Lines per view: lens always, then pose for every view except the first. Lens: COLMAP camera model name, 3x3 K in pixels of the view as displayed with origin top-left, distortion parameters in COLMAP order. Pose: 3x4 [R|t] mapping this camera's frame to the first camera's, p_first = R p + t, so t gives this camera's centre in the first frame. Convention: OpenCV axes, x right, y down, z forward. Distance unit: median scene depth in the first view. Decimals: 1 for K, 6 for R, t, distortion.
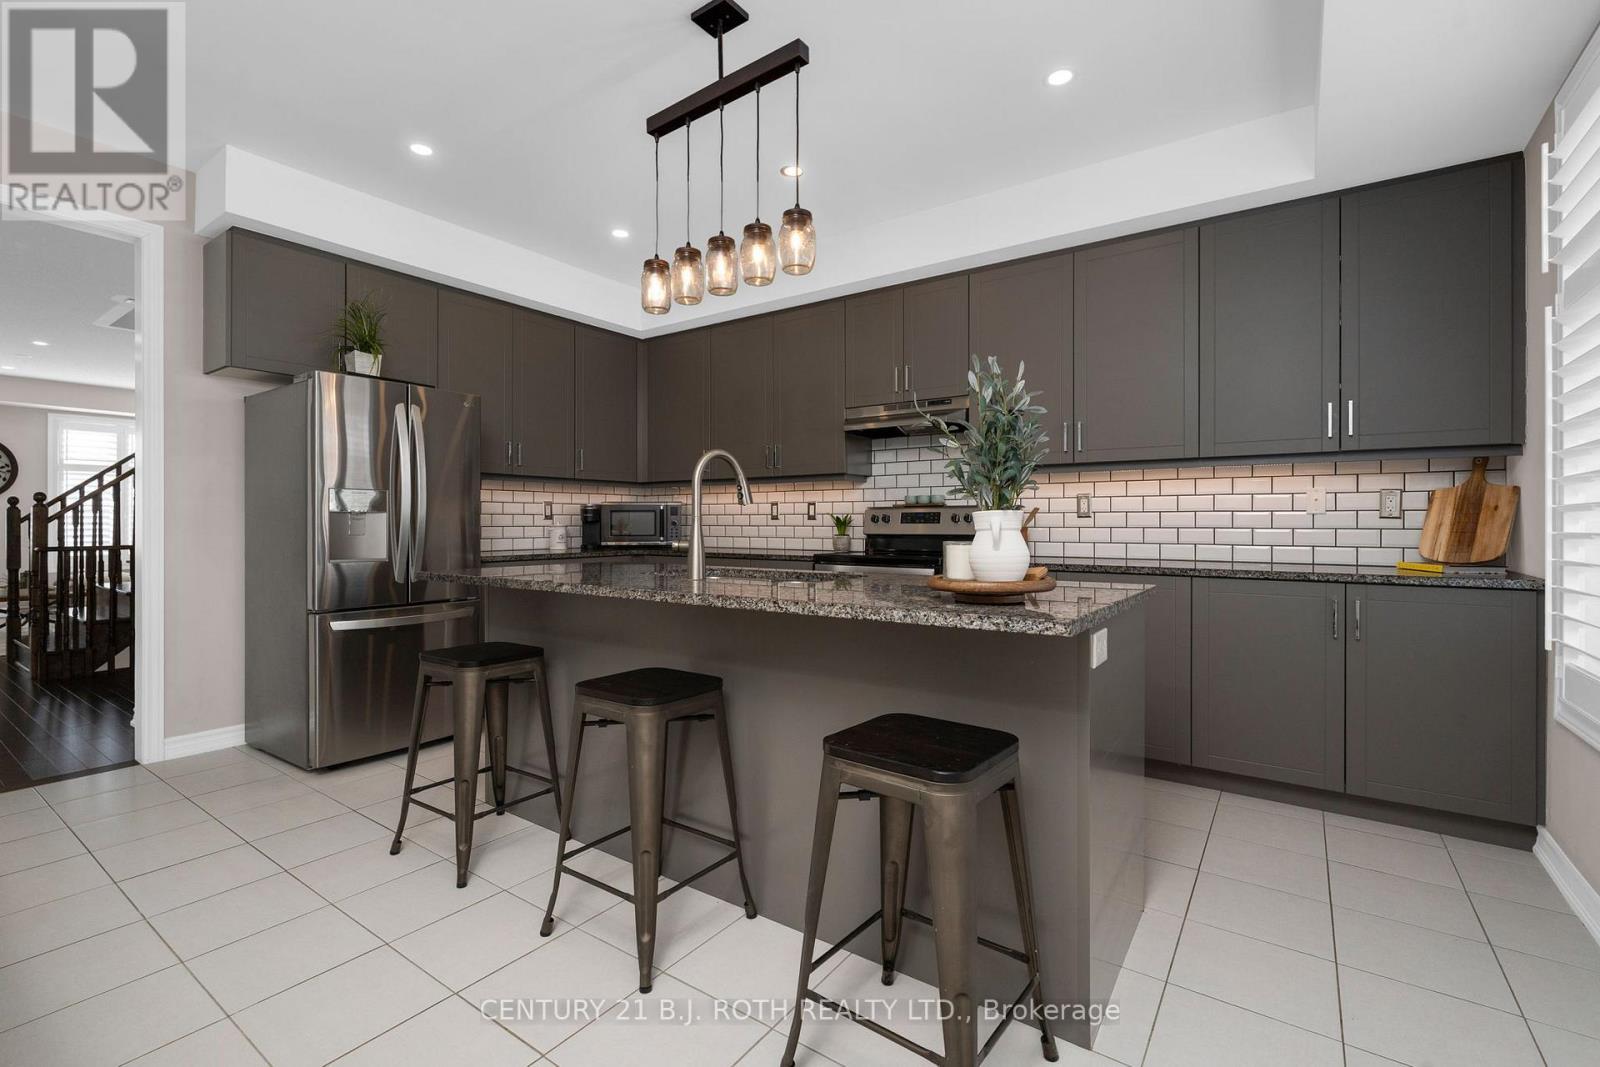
lens RADIAL K [[703.6, 0, 808.5], [0, 703.6, 528.0], [0, 0, 1]] dist [-0.002507, -0.000029]
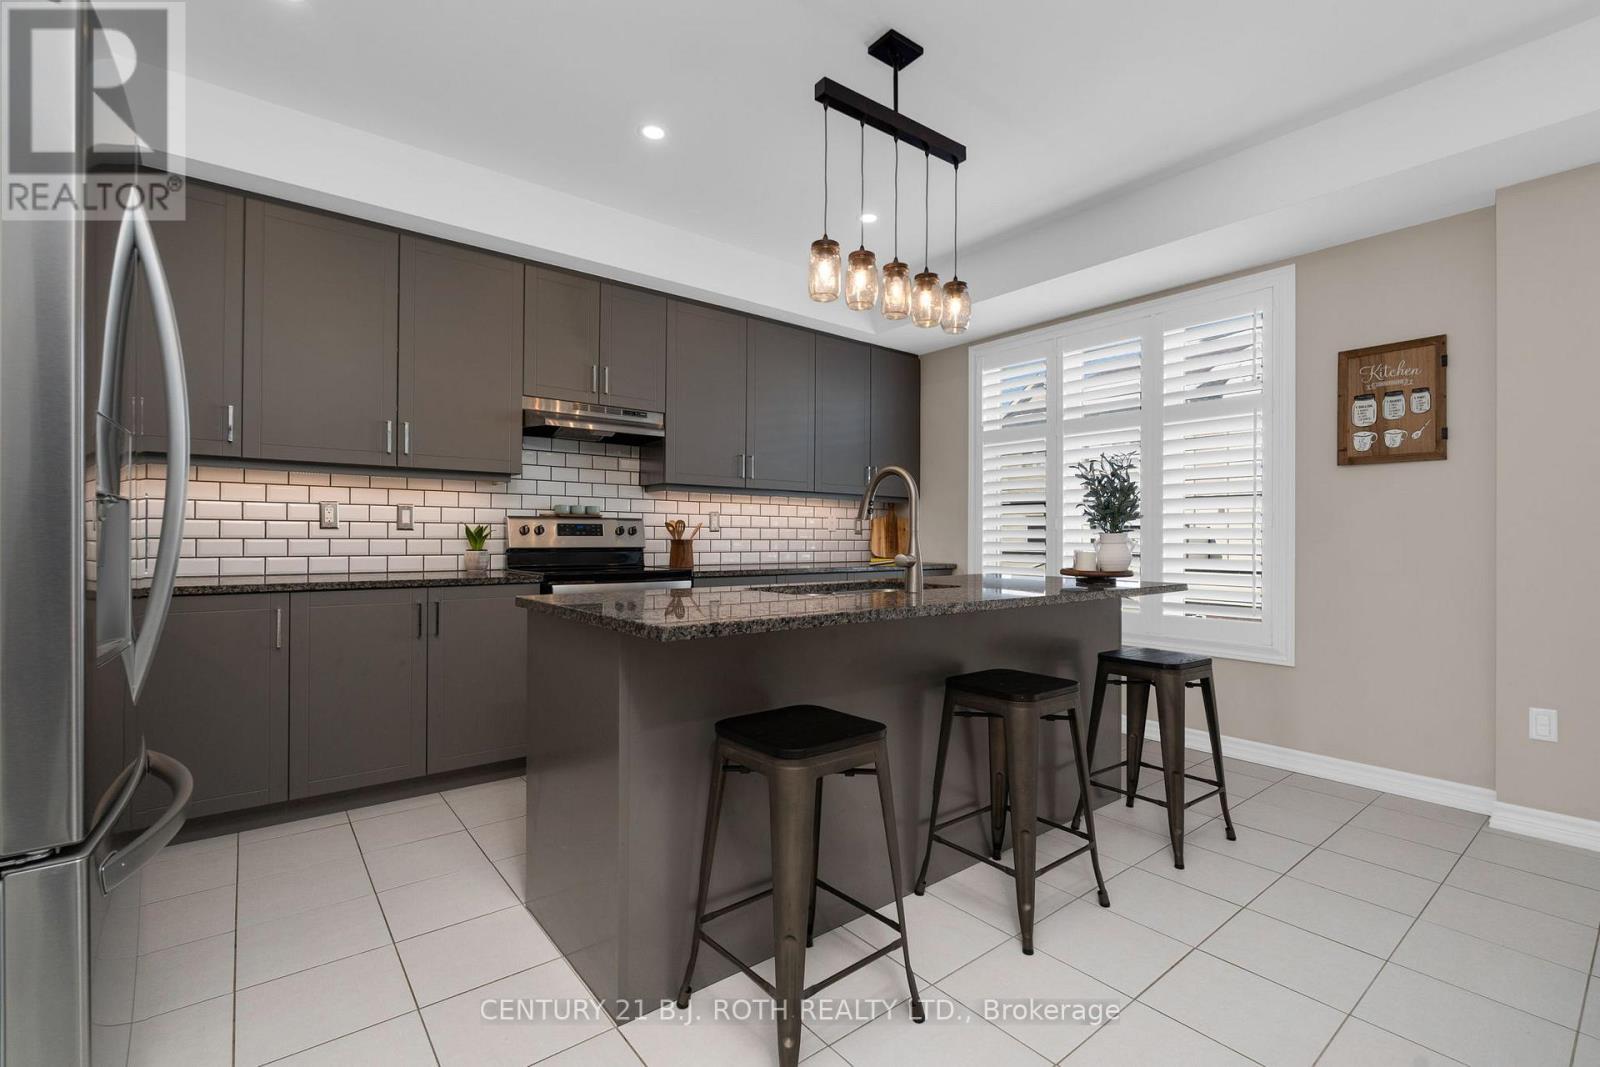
lens RADIAL K [[703.6, 0, 806.7], [0, 703.6, 537.3], [0, 0, 1]] dist [-0.002507, -0.000029]
pose [[0.287351, -0.000380, 0.957825, -0.613326], [0.001246, 0.999999, 0.000023, -0.004100], [-0.957825, 0.001186, 0.287351, 0.438332]]
